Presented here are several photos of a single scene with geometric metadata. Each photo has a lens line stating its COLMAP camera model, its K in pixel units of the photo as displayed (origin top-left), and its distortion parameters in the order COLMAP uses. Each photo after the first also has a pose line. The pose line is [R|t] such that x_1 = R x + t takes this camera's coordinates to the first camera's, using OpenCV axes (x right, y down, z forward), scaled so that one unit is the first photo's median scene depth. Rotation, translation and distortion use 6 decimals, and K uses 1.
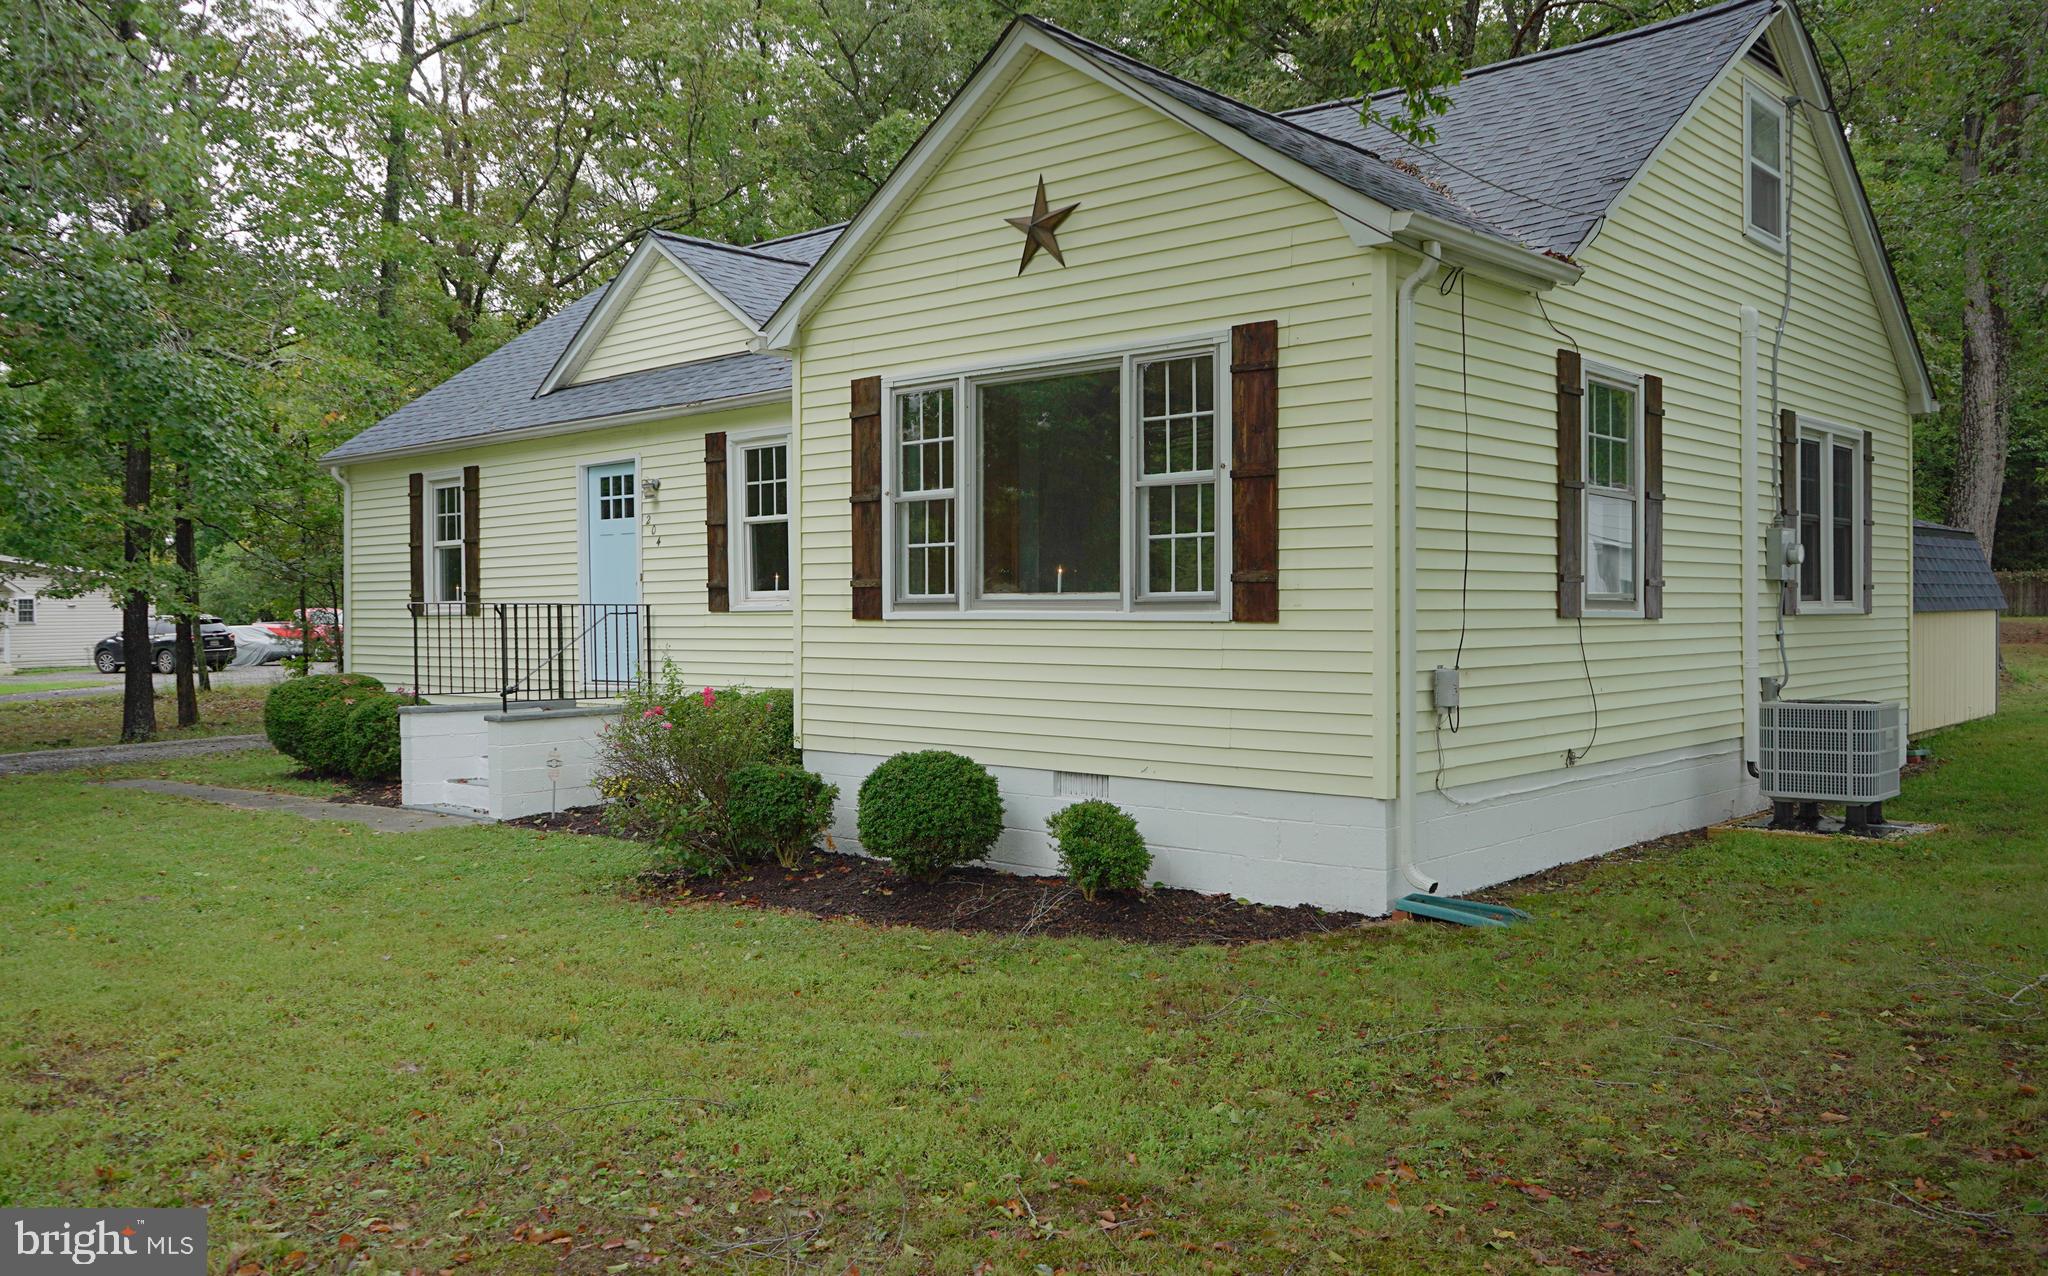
lens RADIAL K [[1665.6, 0, 1025.8], [0, 1665.6, 634.9], [0, 0, 1]] dist [-0.035472, 0.000475]
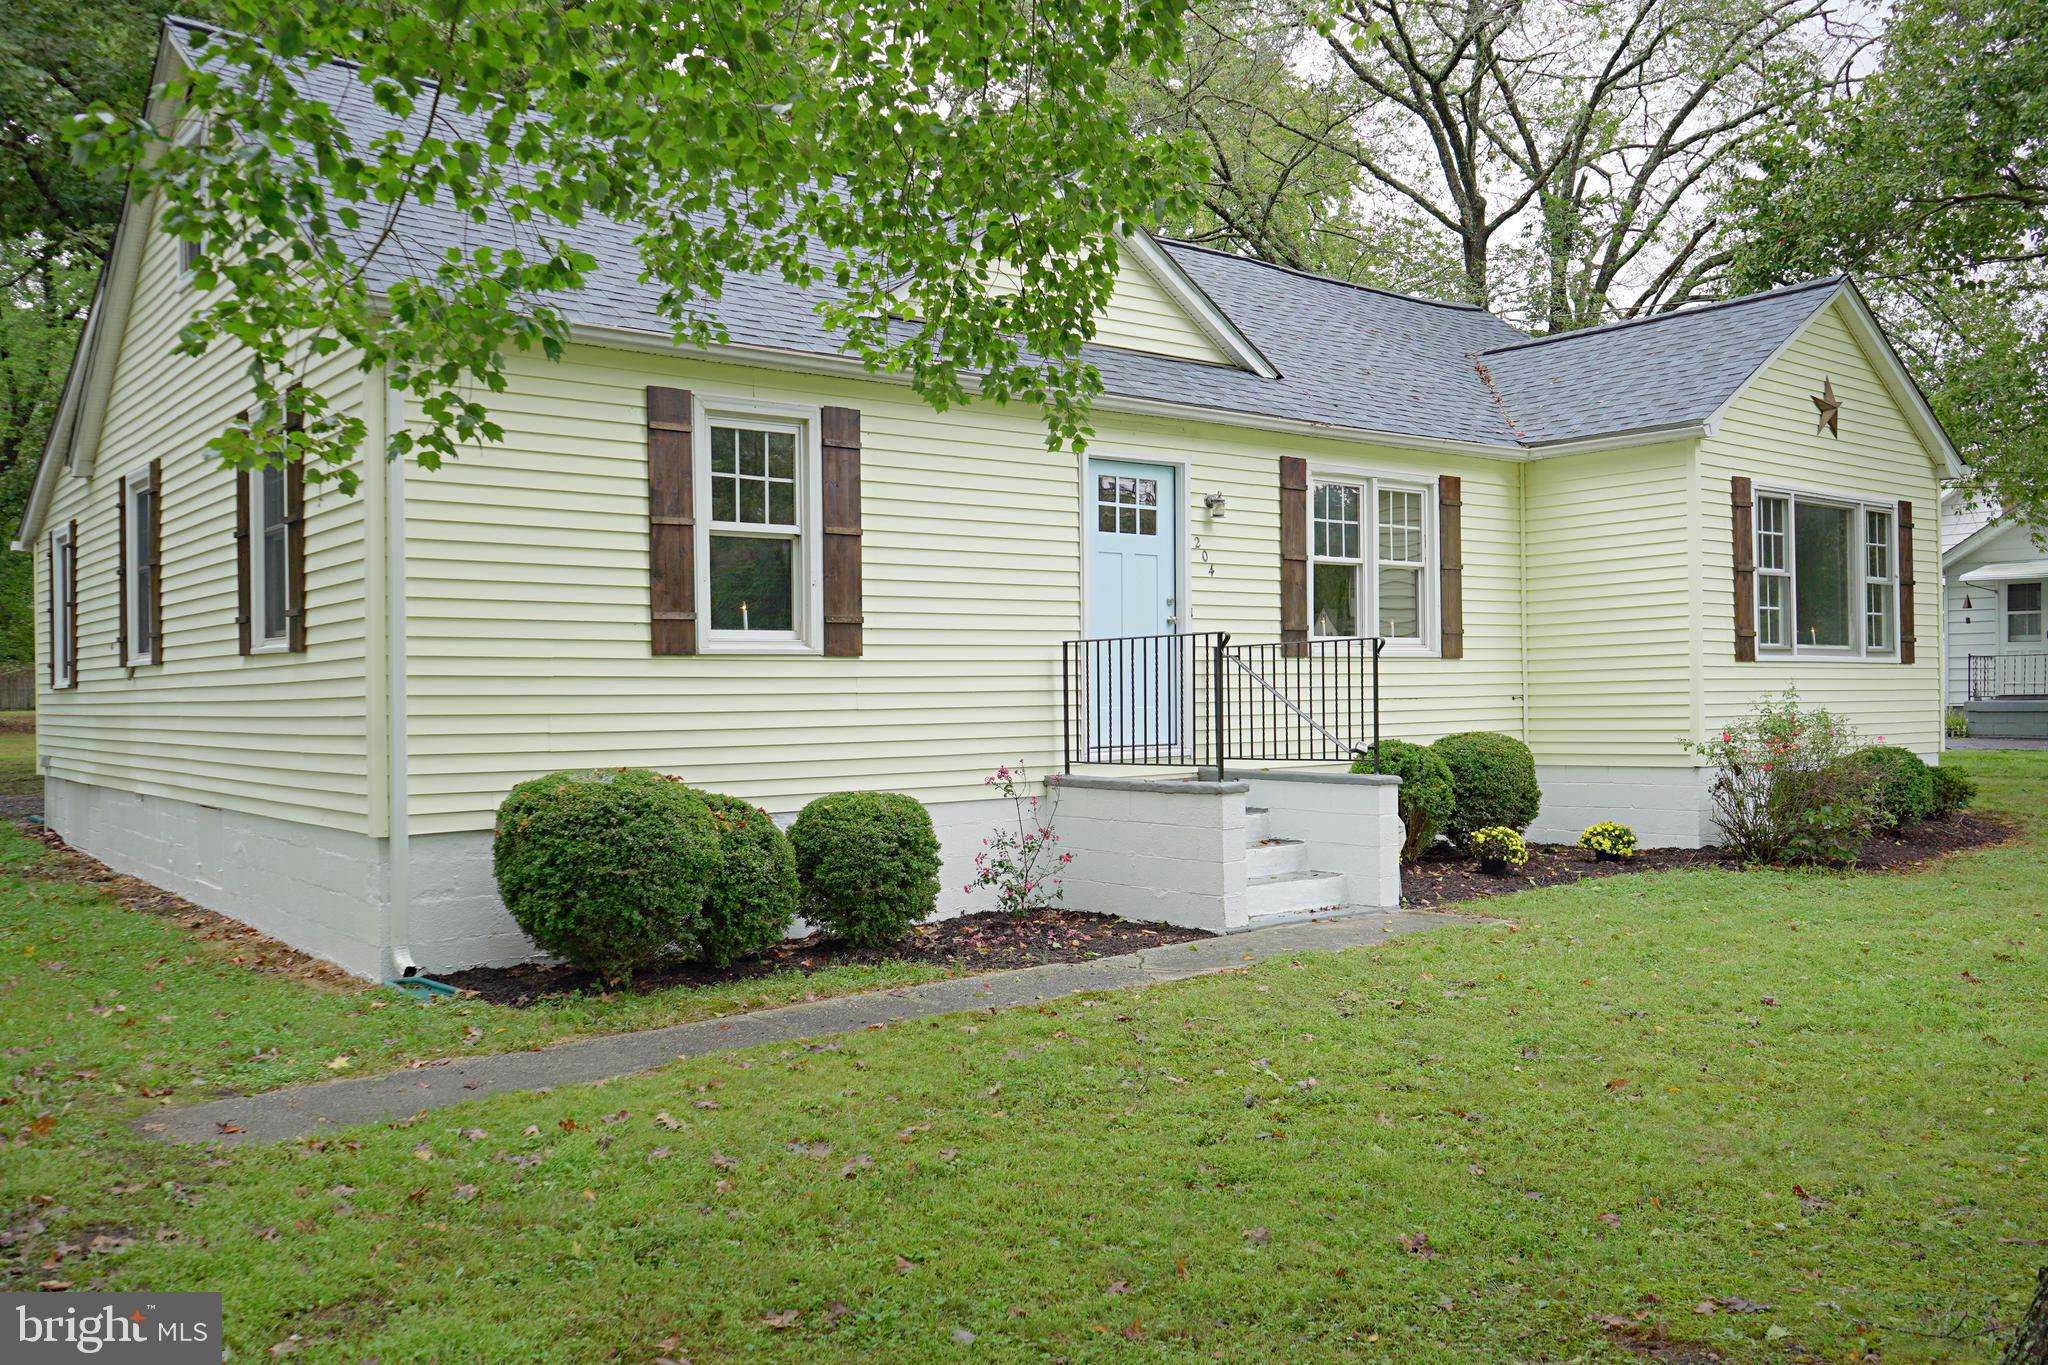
lens RADIAL K [[1666.6, 0, 1035.8], [0, 1666.6, 687.9], [0, 0, 1]] dist [-0.001591, 0.000149]
pose [[0.155054, 0.009622, 0.987859, -1.515555], [0.025524, 0.999580, -0.013742, 0.016111], [-0.987576, 0.027345, 0.154744, 1.383845]]
